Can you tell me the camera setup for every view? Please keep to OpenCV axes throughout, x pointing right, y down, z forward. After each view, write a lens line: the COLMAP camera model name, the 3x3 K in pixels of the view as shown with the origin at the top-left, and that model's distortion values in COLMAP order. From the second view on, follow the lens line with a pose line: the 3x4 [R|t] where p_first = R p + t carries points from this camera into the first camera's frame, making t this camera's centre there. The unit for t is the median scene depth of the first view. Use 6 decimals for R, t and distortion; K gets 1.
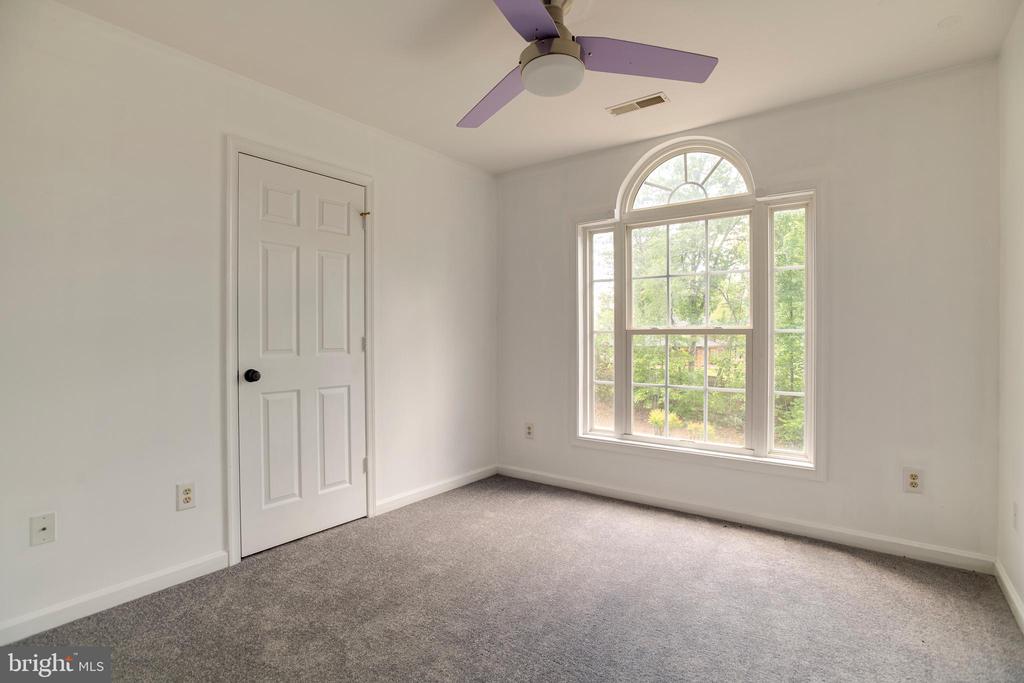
lens RADIAL K [[495.7, 0, 511.2], [0, 495.7, 340.5], [0, 0, 1]] dist [-0.056314, 0.021022]
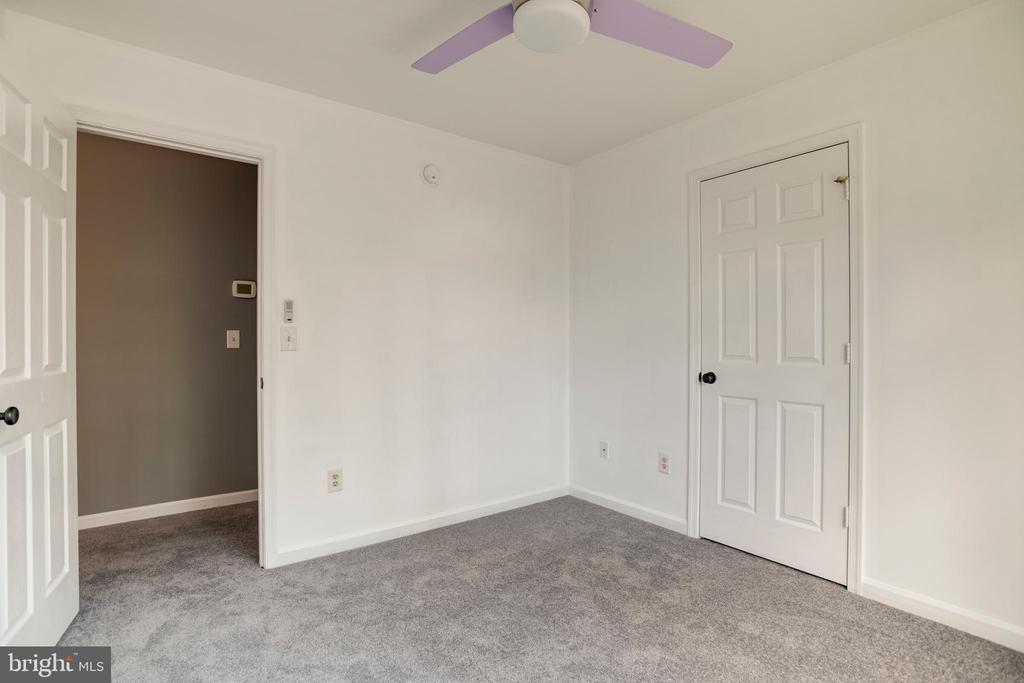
lens RADIAL K [[495.7, 0, 511.2], [0, 495.7, 340.5], [0, 0, 1]] dist [-0.056314, 0.021022]
pose [[-0.281235, -0.004697, -0.959627, 0.618539], [-0.010622, 0.999942, -0.001781, -0.006203], [0.959580, 0.009692, -0.281269, 0.814270]]
